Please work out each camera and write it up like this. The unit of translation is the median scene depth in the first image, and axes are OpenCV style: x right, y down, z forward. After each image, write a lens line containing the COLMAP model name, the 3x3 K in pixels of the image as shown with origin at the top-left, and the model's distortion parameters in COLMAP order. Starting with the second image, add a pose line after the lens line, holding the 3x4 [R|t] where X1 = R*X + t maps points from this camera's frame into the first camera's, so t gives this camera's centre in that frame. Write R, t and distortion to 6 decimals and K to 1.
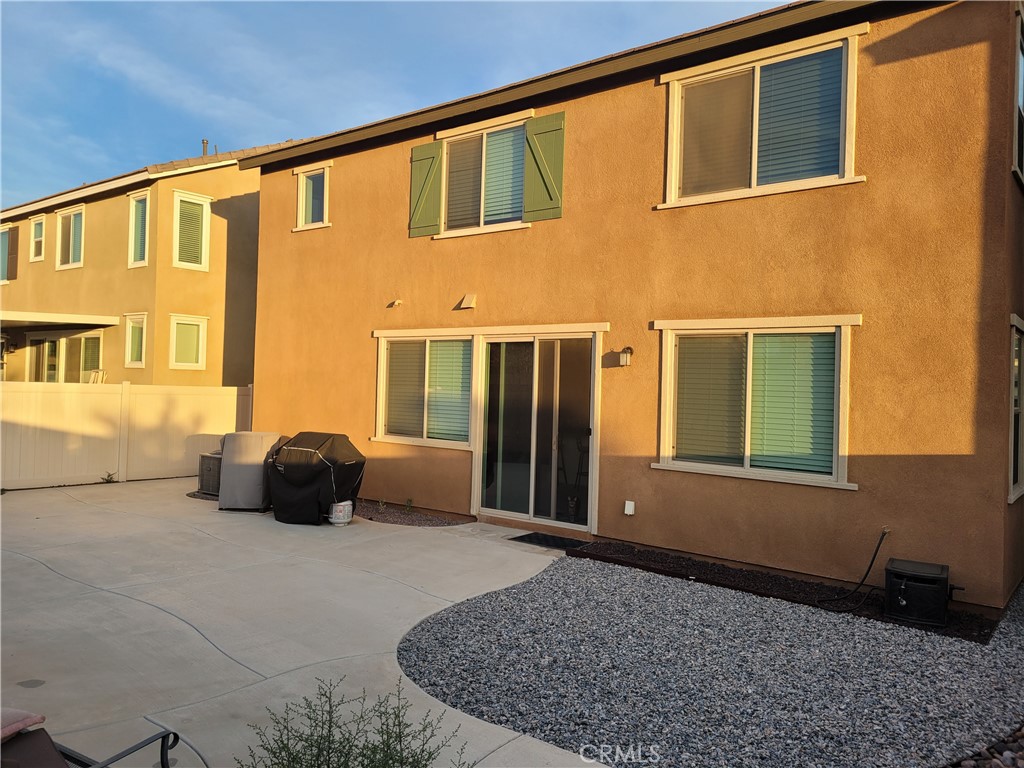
lens RADIAL K [[770.6, 0, 516.0], [0, 770.6, 373.3], [0, 0, 1]] dist [0.054250, -0.035913]
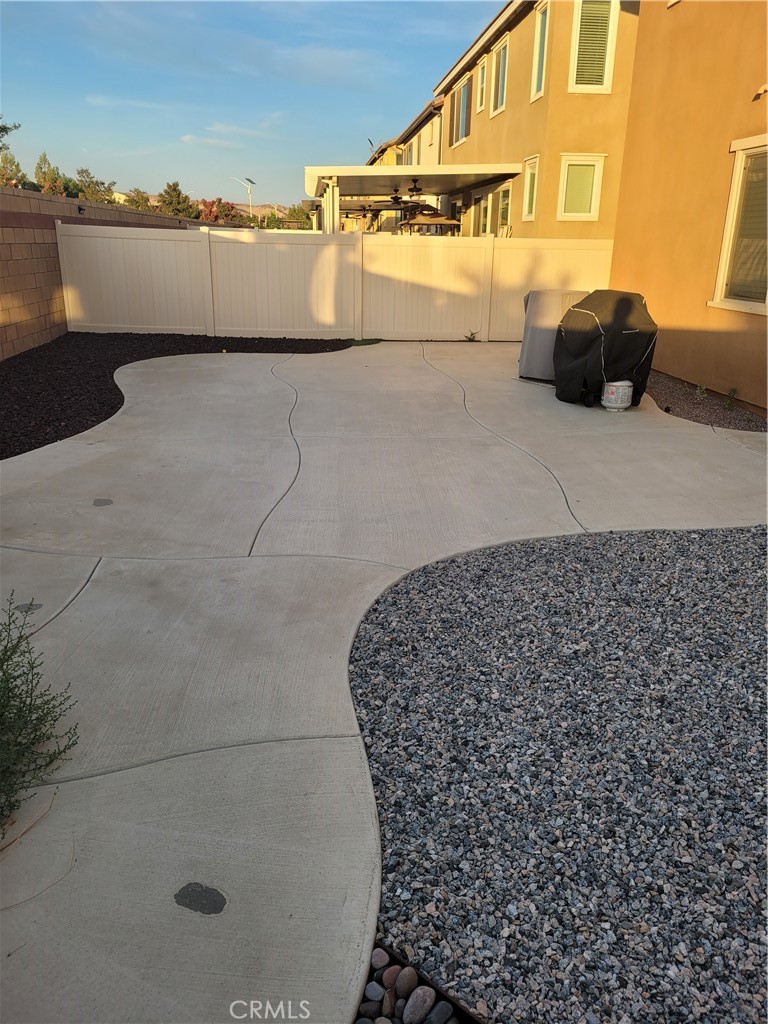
lens RADIAL K [[770.6, 0, 388.9], [0, 770.6, 515.4], [0, 0, 1]] dist [0.054250, -0.035913]
pose [[0.688688, 0.224030, -0.689579, 0.221933], [0.016646, 0.945932, 0.323938, 0.040010], [0.724867, -0.234571, 0.647723, 0.327877]]
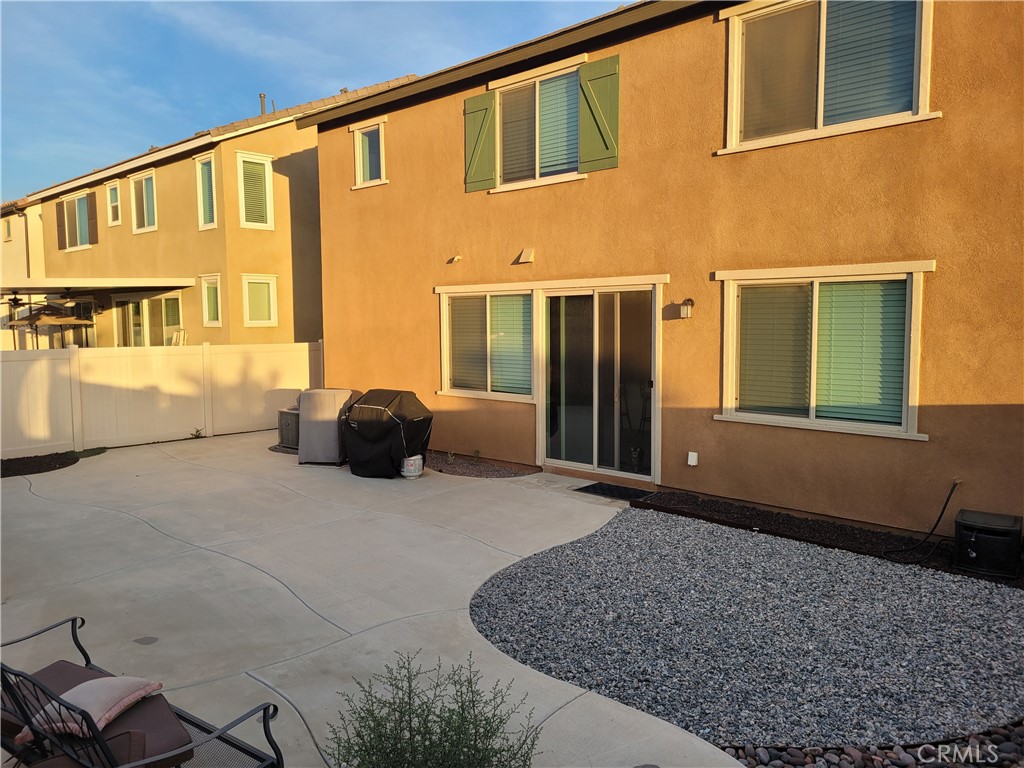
lens RADIAL K [[770.6, 0, 513.1], [0, 770.6, 378.8], [0, 0, 1]] dist [0.054250, -0.035913]
pose [[0.995622, -0.028757, -0.088933, 0.006374], [0.036885, 0.995154, 0.091153, -0.031938], [0.085881, -0.094035, 0.991858, -0.012485]]
